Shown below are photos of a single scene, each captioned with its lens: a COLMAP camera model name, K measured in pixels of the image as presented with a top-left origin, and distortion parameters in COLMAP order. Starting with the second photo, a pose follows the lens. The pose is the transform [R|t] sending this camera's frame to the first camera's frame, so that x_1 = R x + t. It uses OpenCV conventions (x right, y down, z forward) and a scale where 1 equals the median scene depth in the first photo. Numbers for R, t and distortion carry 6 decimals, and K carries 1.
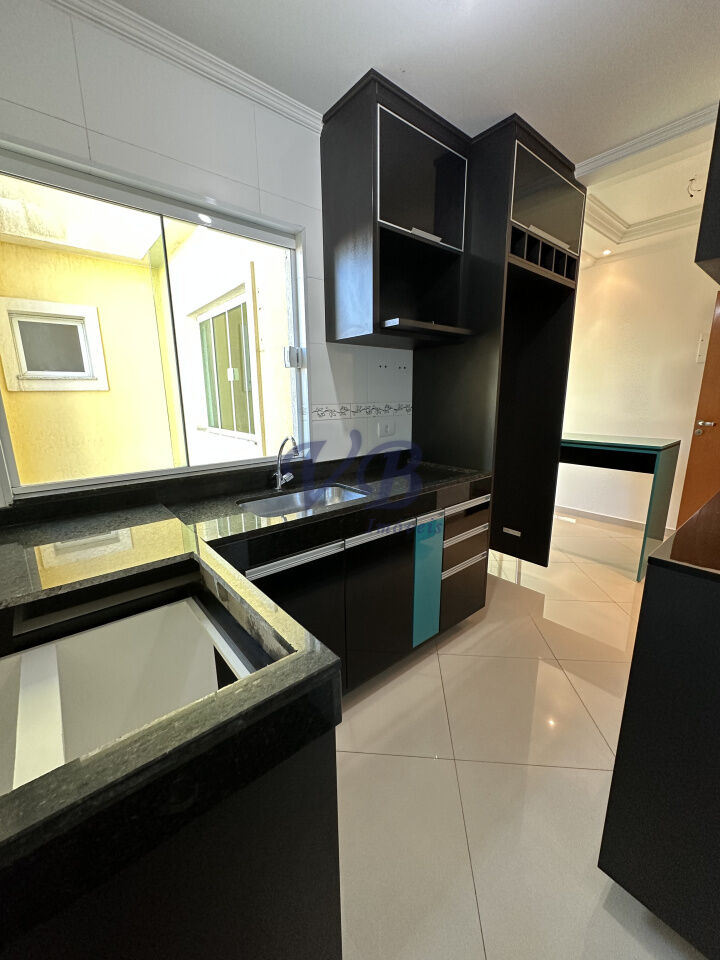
lens RADIAL K [[381.9, 0, 361.5], [0, 381.9, 480.1], [0, 0, 1]] dist [-0.001858, 0.000122]
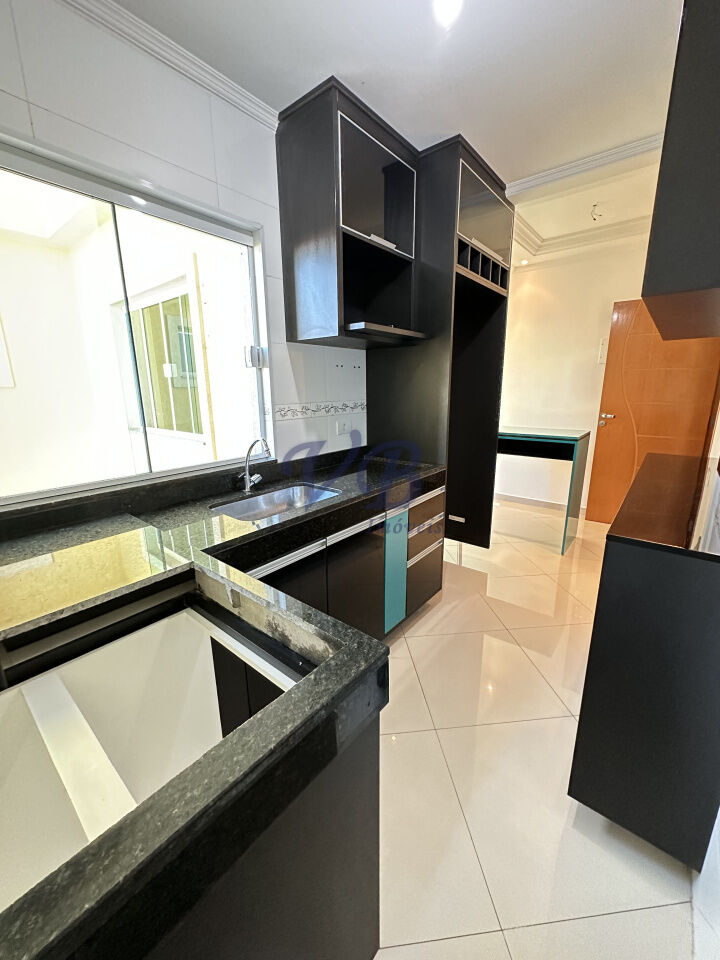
lens RADIAL K [[381.9, 0, 361.5], [0, 381.9, 480.1], [0, 0, 1]] dist [-0.001858, 0.000122]
pose [[0.982086, -0.044046, 0.183215, -0.100312], [0.040613, 0.998923, 0.022453, -0.014484], [-0.184007, -0.014610, 0.982816, -0.024379]]
